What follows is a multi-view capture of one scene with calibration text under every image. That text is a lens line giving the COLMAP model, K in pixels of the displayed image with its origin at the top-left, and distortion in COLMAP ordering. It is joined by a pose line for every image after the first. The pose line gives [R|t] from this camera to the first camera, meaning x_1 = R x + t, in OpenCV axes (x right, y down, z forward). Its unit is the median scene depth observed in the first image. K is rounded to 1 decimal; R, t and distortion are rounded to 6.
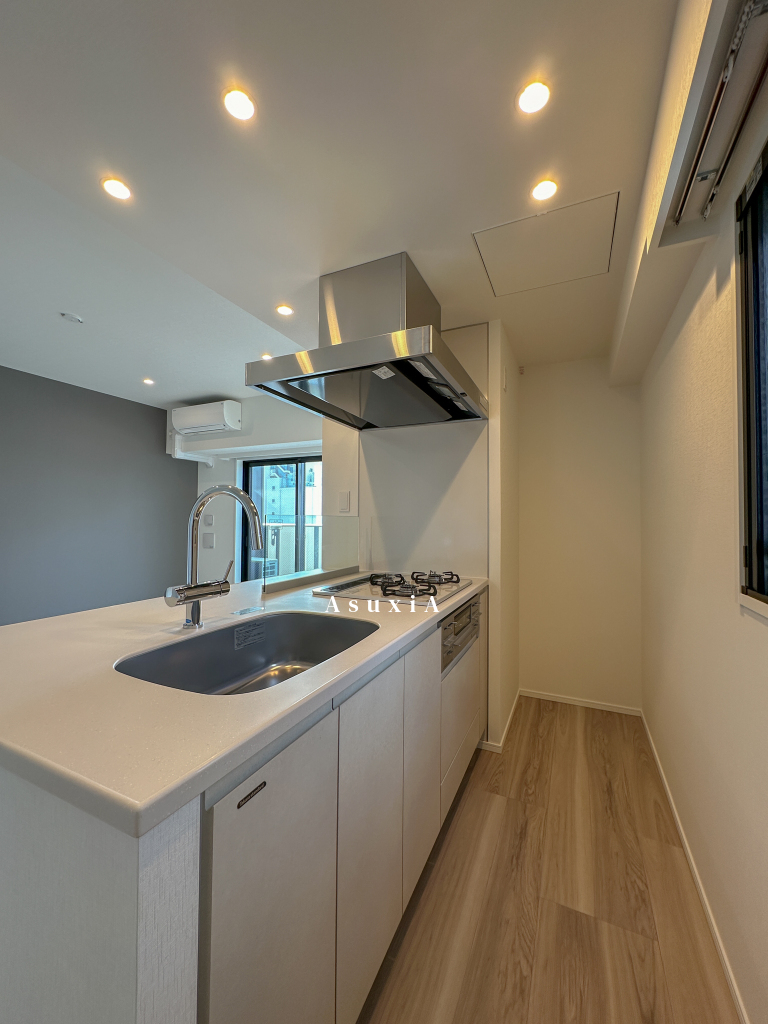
lens RADIAL K [[408.8, 0, 384.0], [0, 408.8, 512.0], [0, 0, 1]] dist [0.000214, 0.000050]
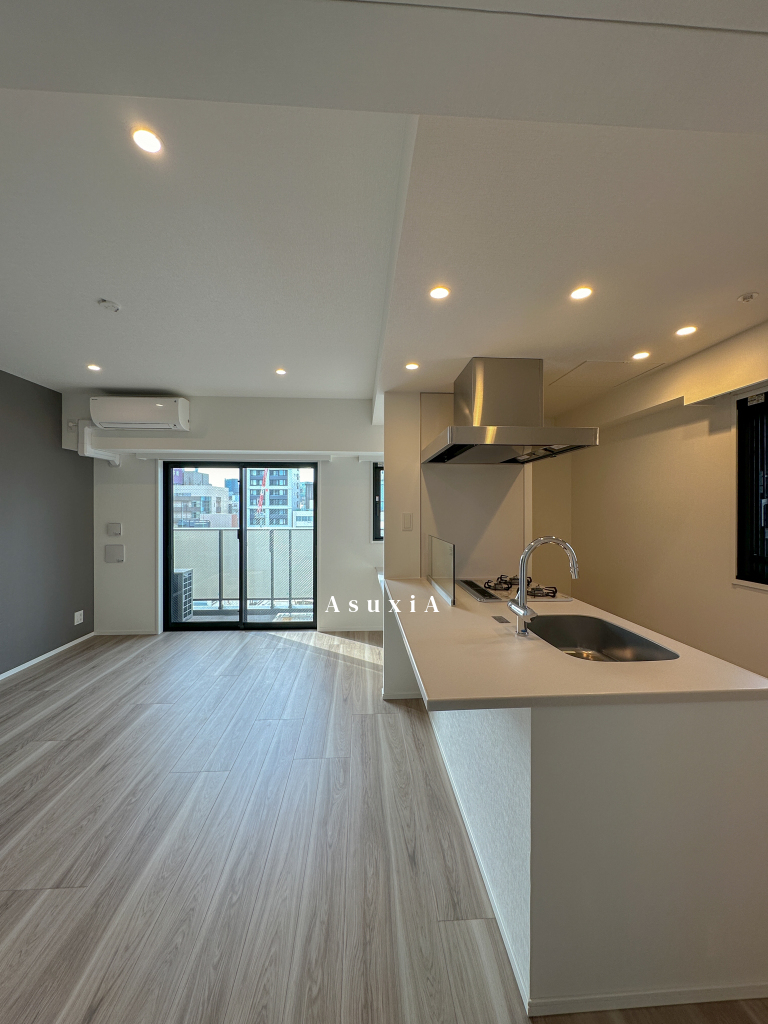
lens RADIAL K [[408.8, 0, 384.0], [0, 408.8, 512.0], [0, 0, 1]] dist [0.000214, 0.000050]
pose [[0.875555, -0.011172, 0.482989, -0.404000], [-0.002765, 0.999600, 0.028134, -0.046819], [-0.483110, -0.025969, 0.875174, -0.004379]]
